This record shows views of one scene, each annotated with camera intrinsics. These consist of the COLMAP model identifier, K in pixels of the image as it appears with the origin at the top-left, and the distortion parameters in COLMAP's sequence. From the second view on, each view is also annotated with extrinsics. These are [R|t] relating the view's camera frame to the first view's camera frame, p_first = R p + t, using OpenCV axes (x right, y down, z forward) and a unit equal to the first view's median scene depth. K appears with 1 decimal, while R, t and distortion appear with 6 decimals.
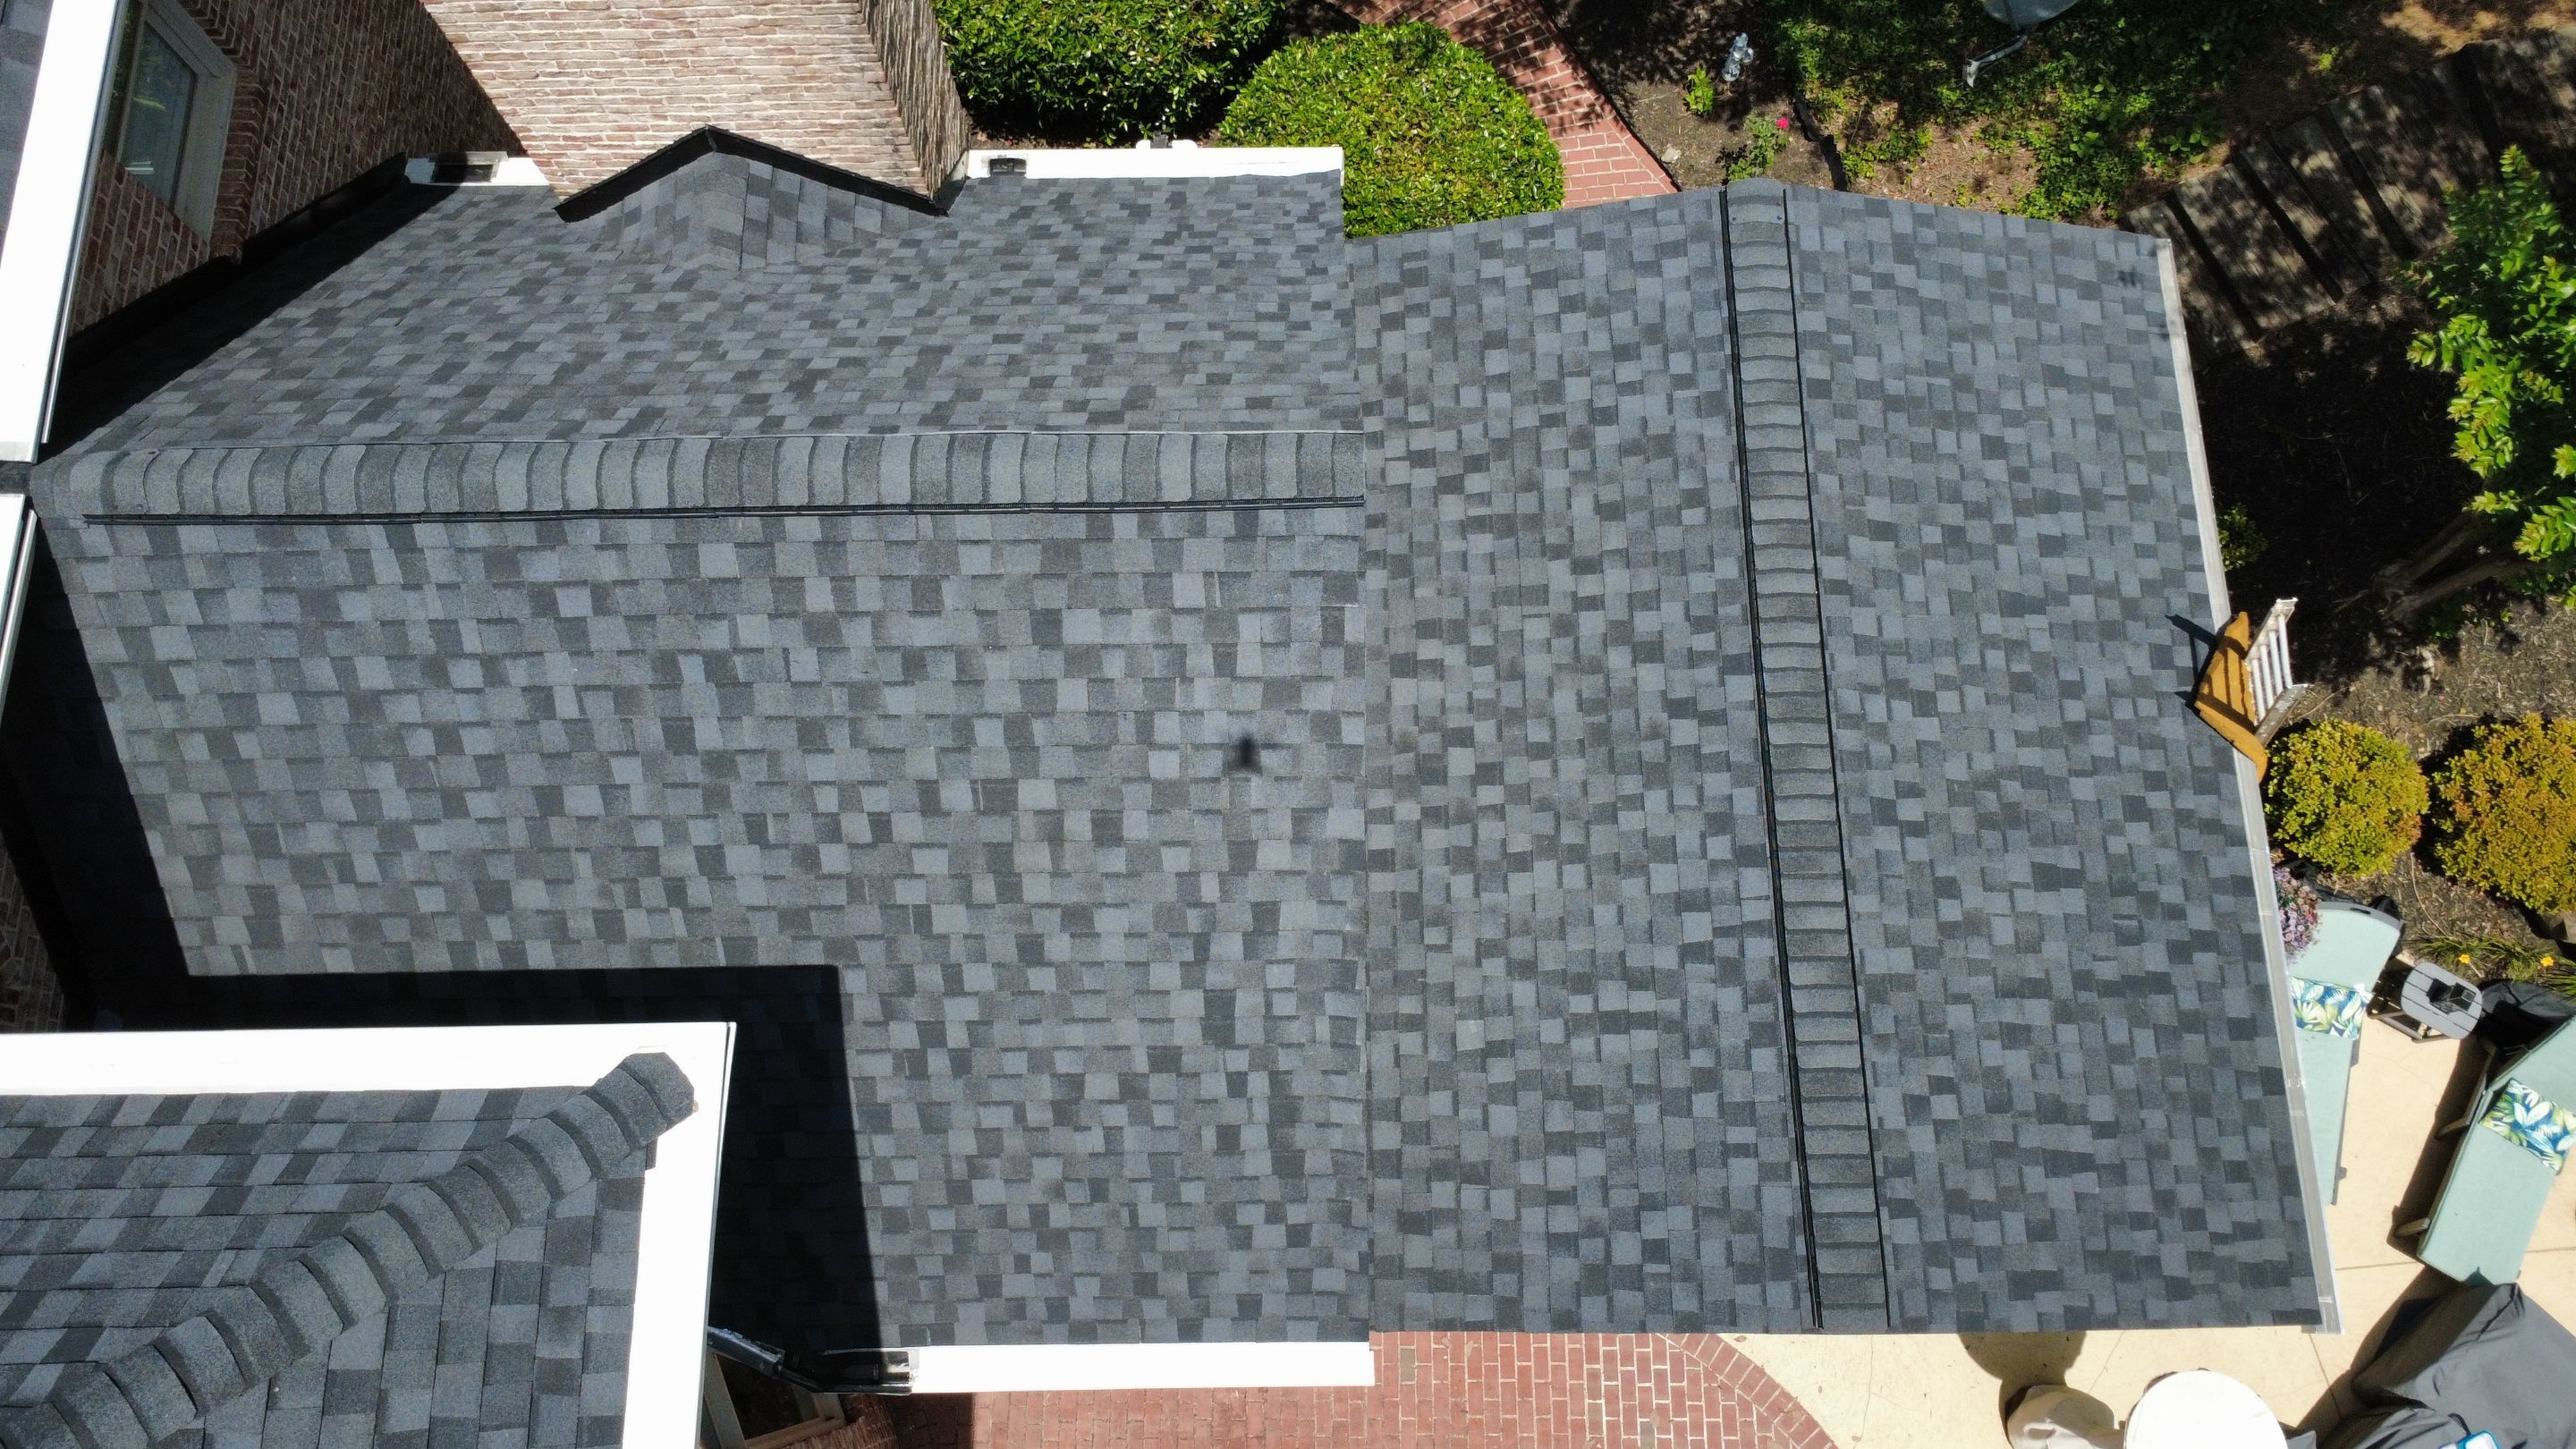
lens RADIAL K [[1876.7, 0, 1279.2], [0, 1876.7, 721.8], [0, 0, 1]] dist [-0.005112, 0.006923]
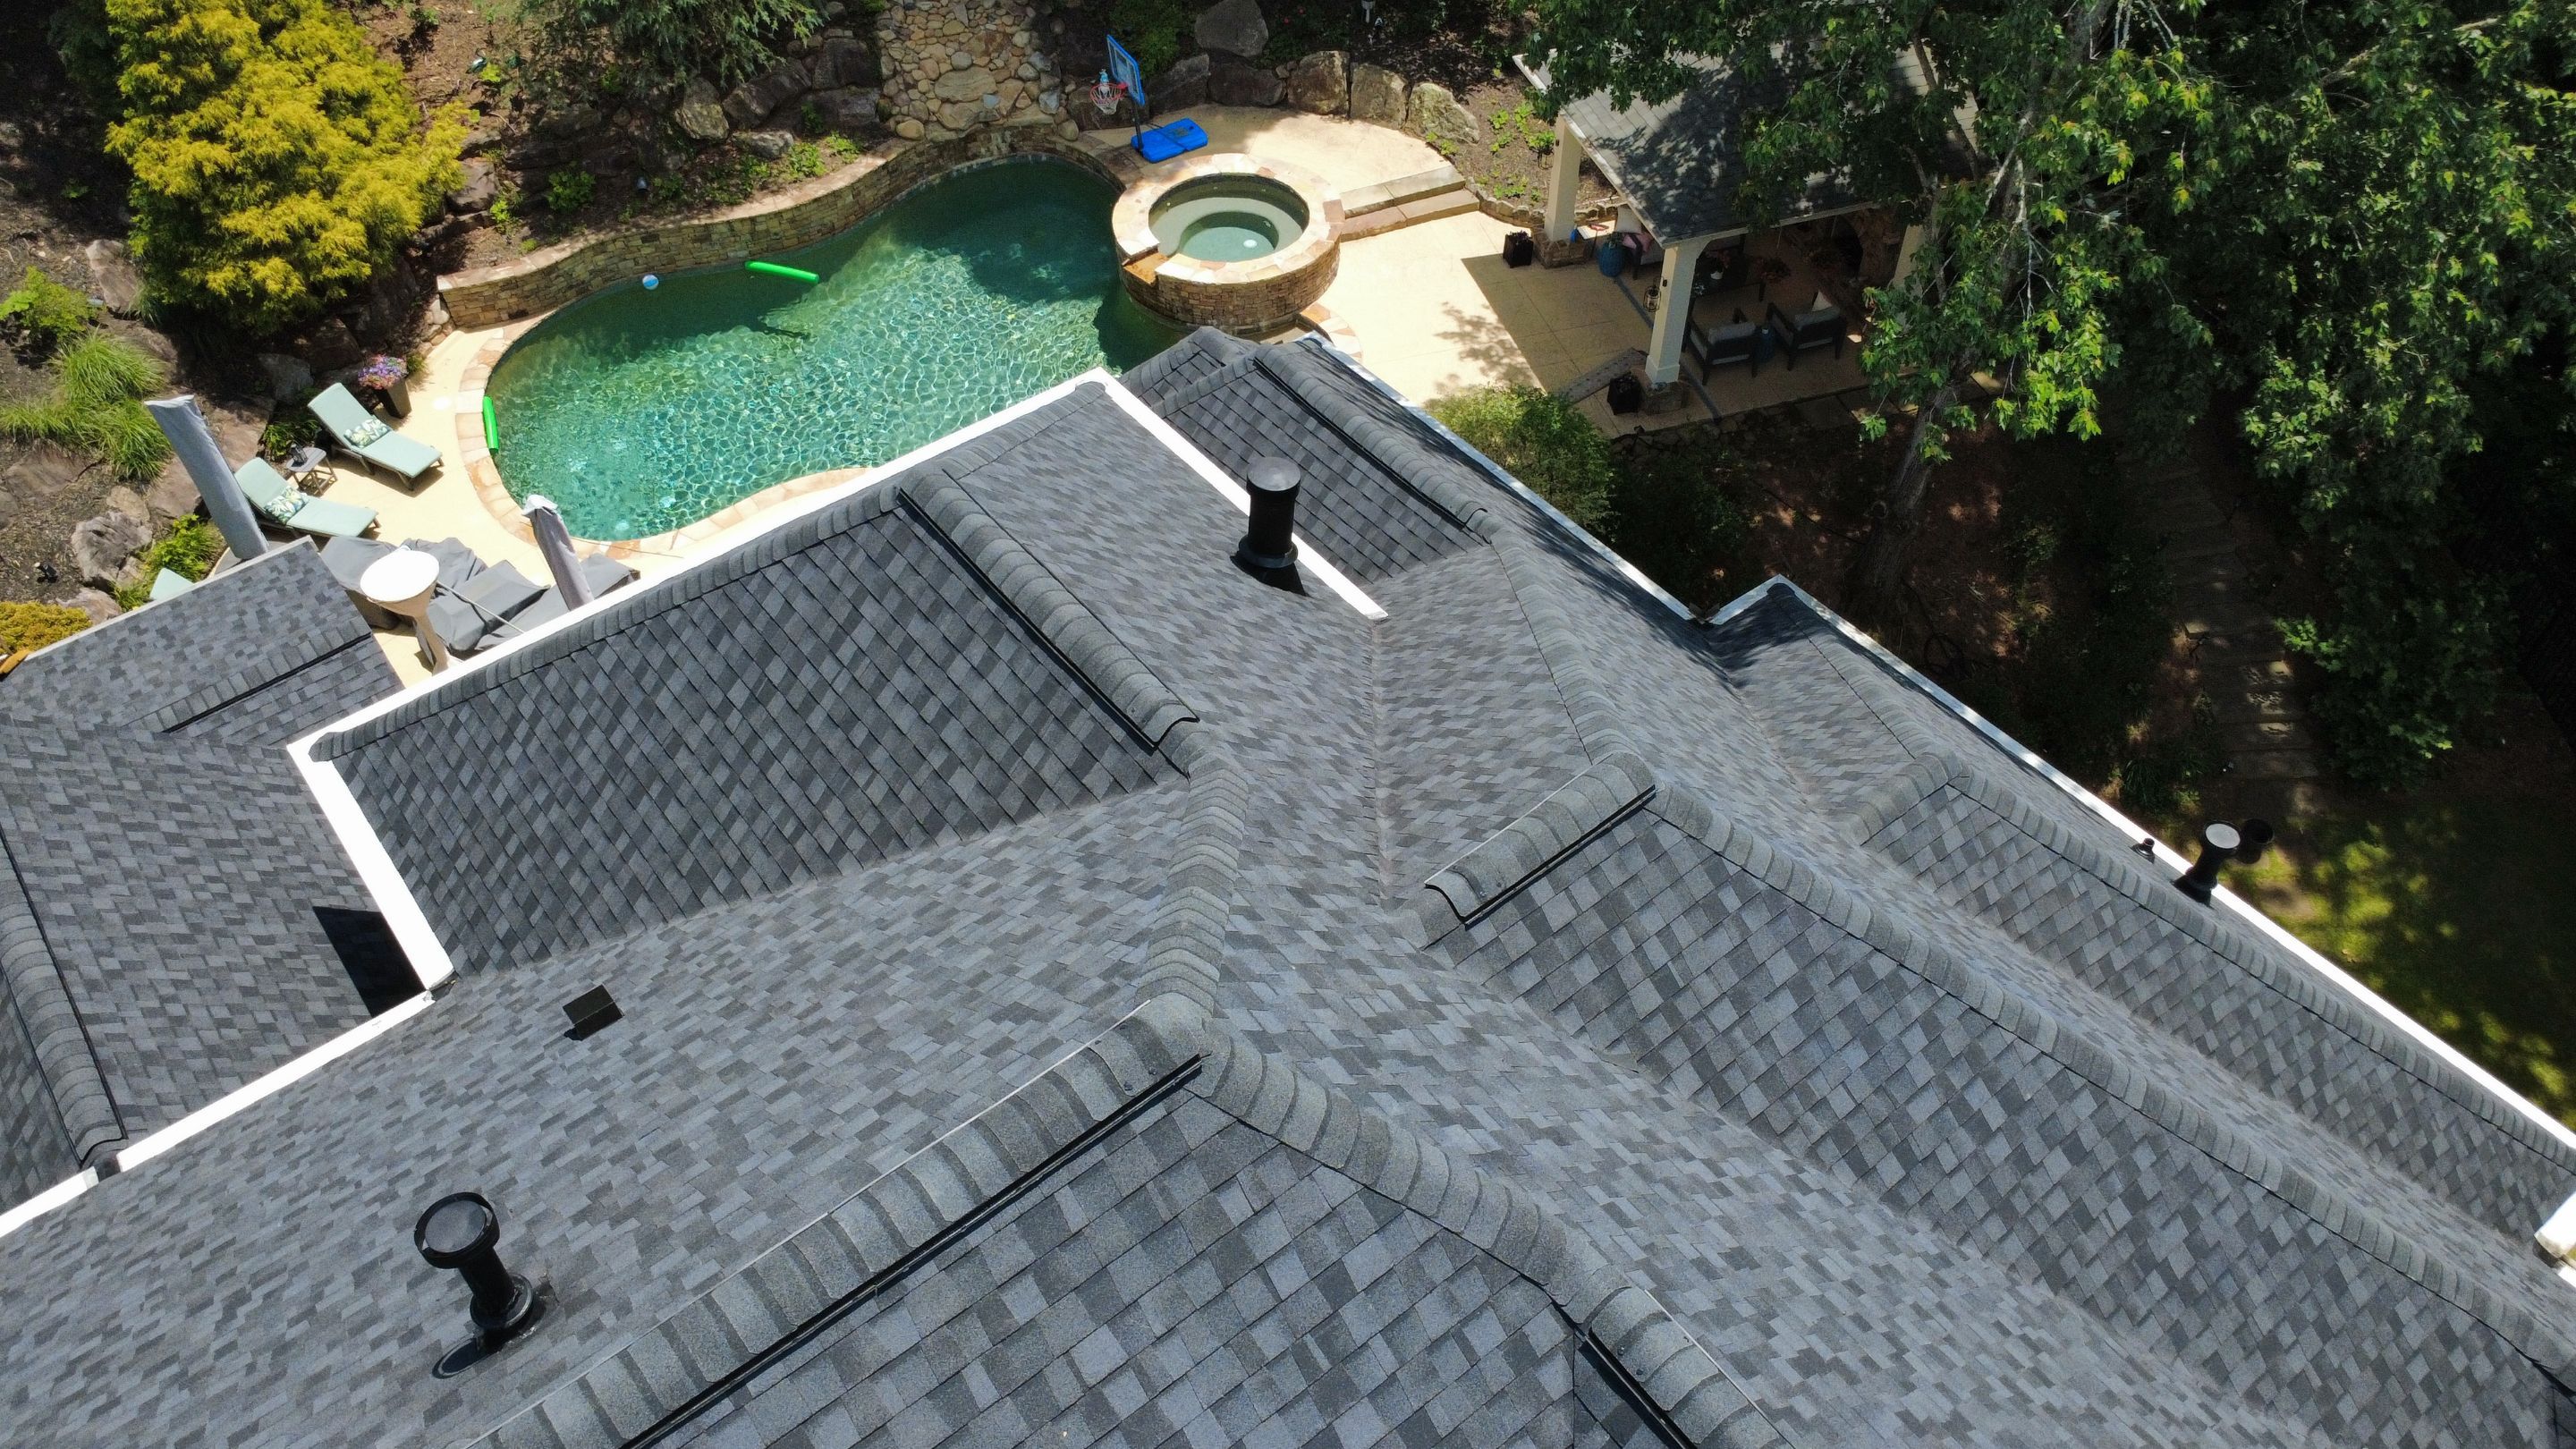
lens RADIAL K [[1876.7, 0, 1291.6], [0, 1876.7, 713.6], [0, 0, 1]] dist [-0.005112, 0.006923]
pose [[-0.610198, -0.570817, 0.549387, -2.005790], [0.762545, -0.235060, 0.602720, -0.240029], [-0.214904, 0.786711, 0.578707, -0.516924]]
